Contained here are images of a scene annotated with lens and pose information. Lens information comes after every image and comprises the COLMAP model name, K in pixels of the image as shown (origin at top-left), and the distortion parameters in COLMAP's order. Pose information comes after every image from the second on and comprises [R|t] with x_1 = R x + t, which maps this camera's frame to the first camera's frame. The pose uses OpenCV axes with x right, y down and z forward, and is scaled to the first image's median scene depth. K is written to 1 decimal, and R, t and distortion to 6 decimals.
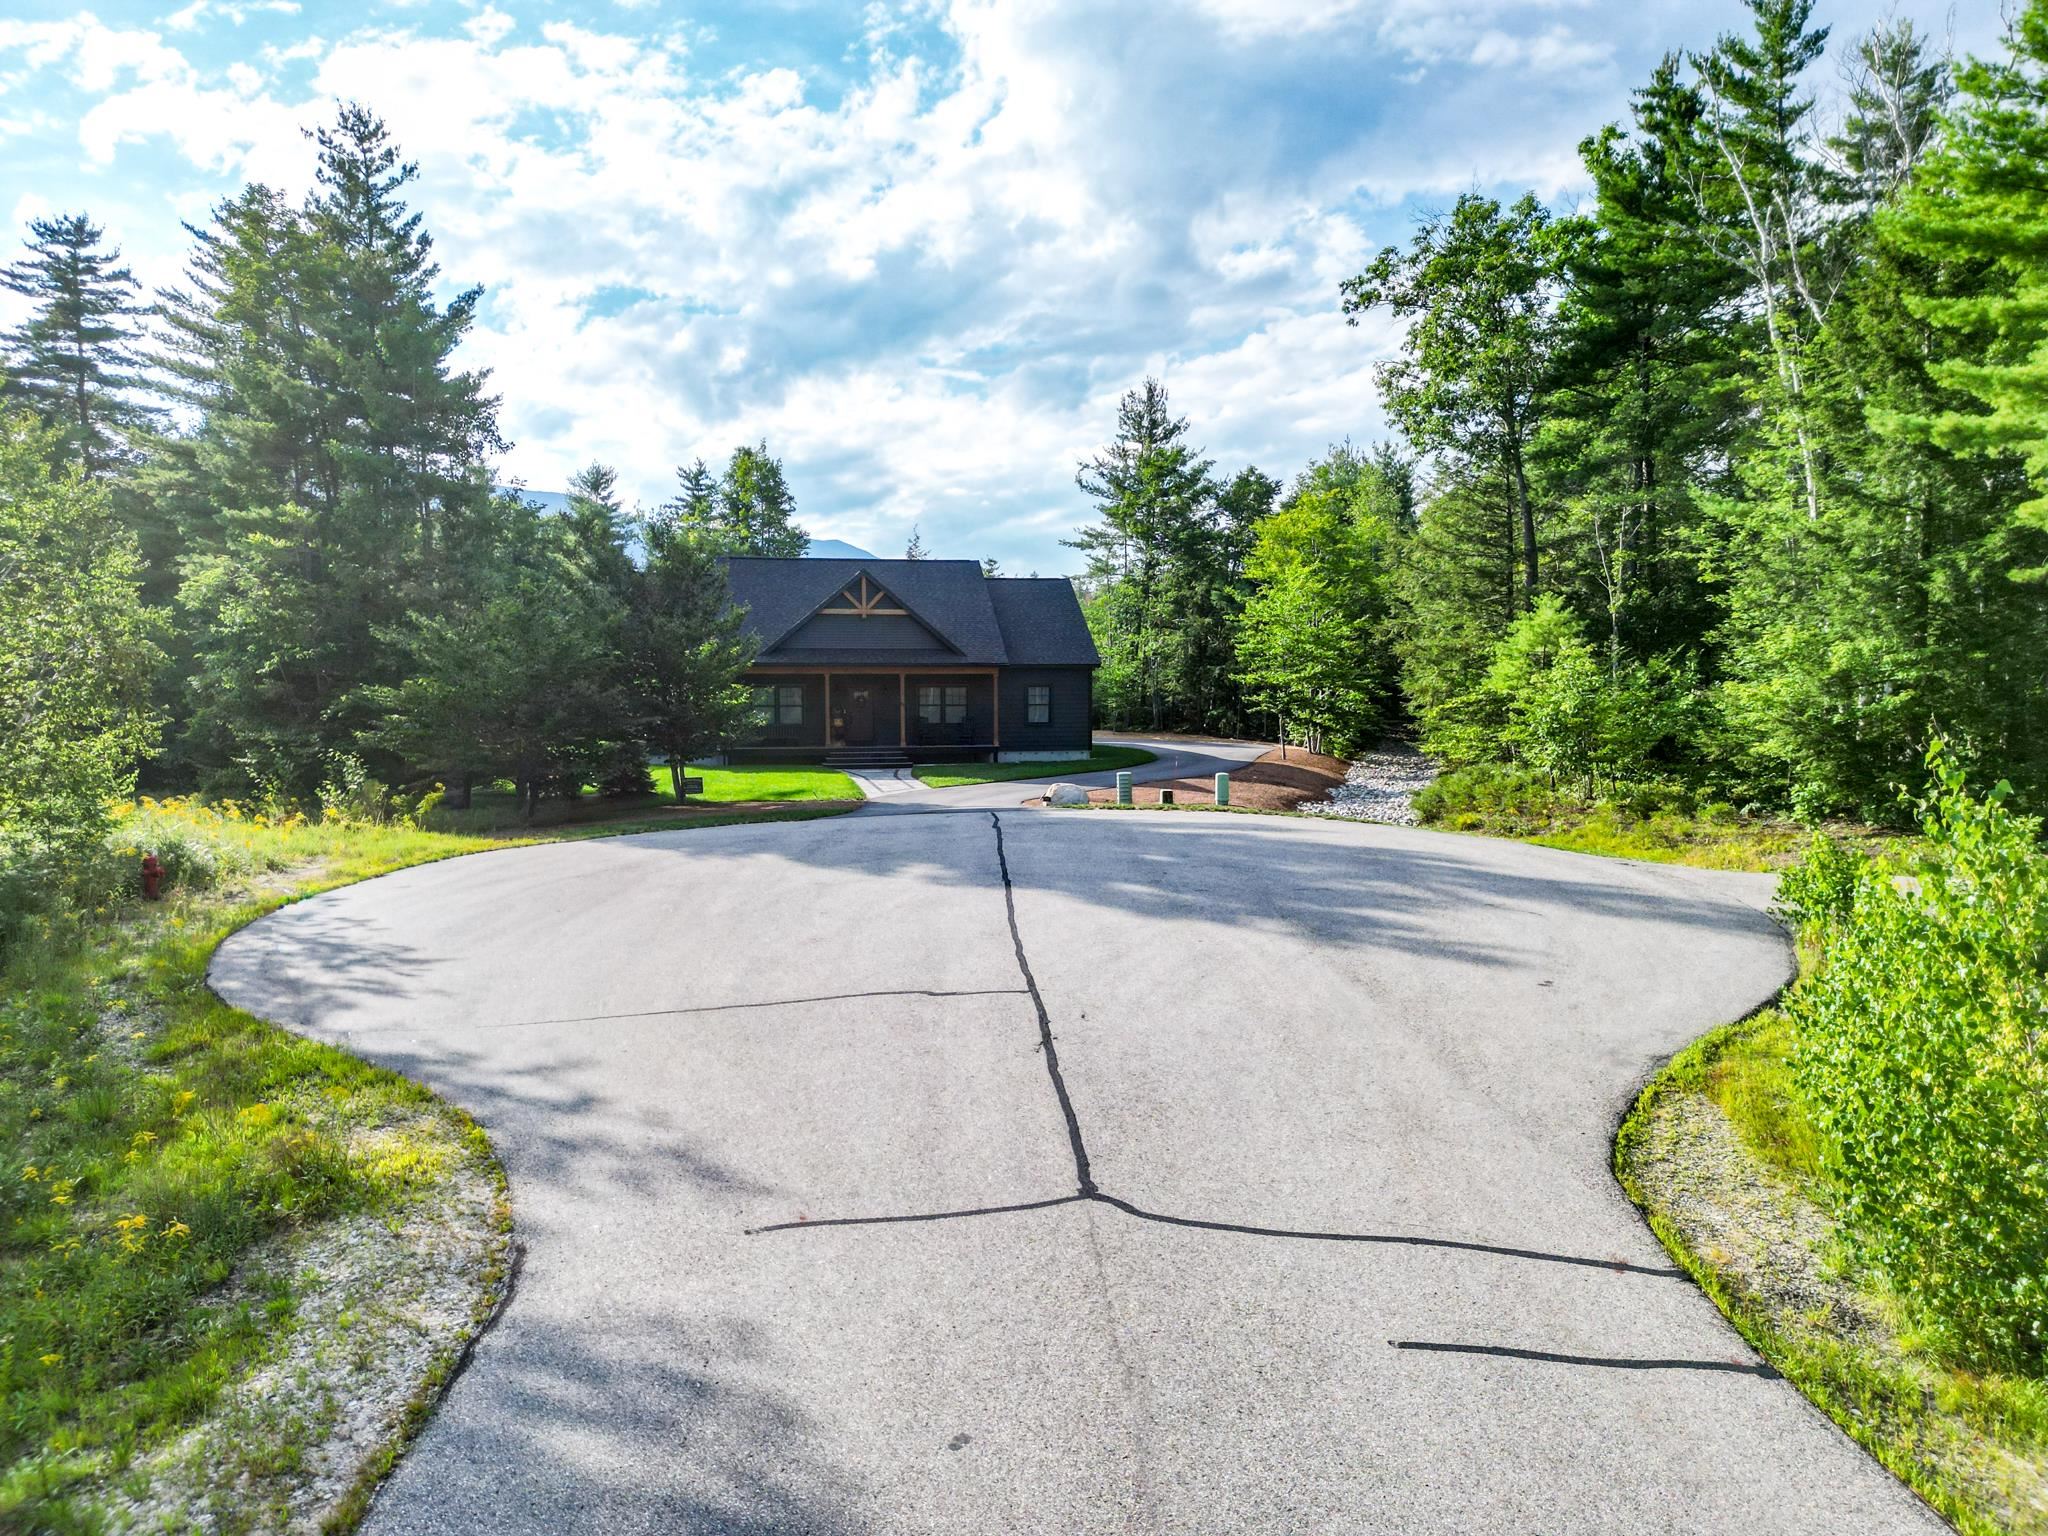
lens RADIAL K [[1438.8, 0, 1016.1], [0, 1438.8, 758.5], [0, 0, 1]] dist [0.054952, -0.044507]
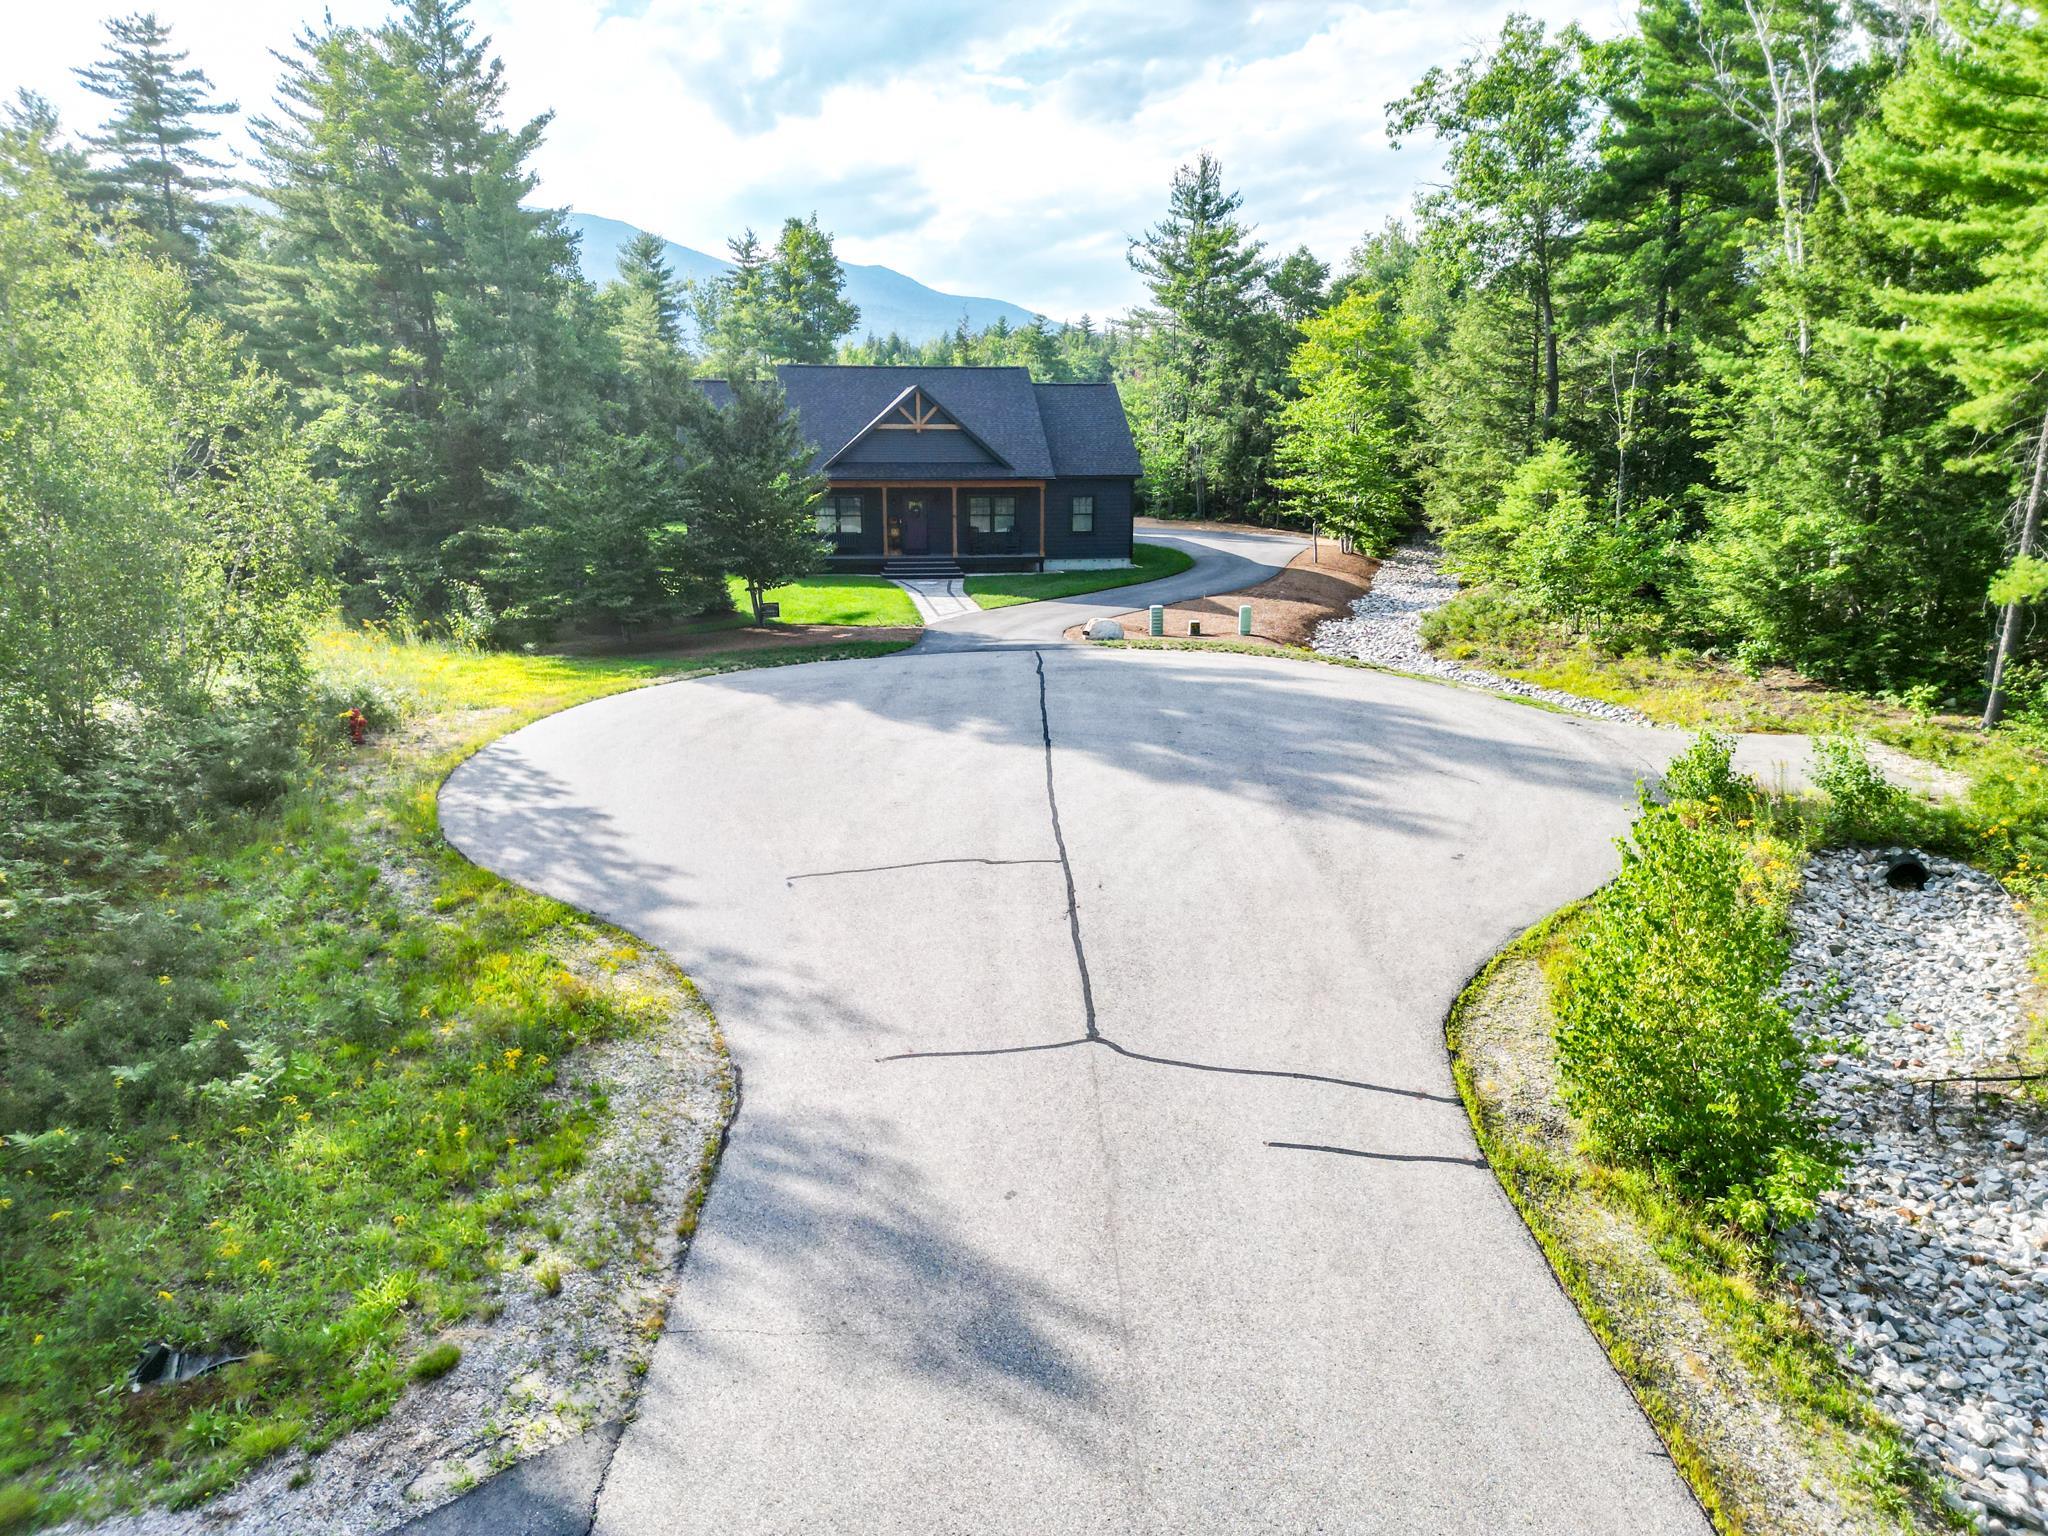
lens RADIAL K [[1438.8, 0, 1014.9], [0, 1438.8, 759.0], [0, 0, 1]] dist [0.054952, -0.044507]
pose [[0.999401, 0.012781, -0.032159, 0.003501], [-0.006934, 0.984410, 0.175753, -0.076566], [0.033904, -0.175425, 0.983909, -0.136043]]
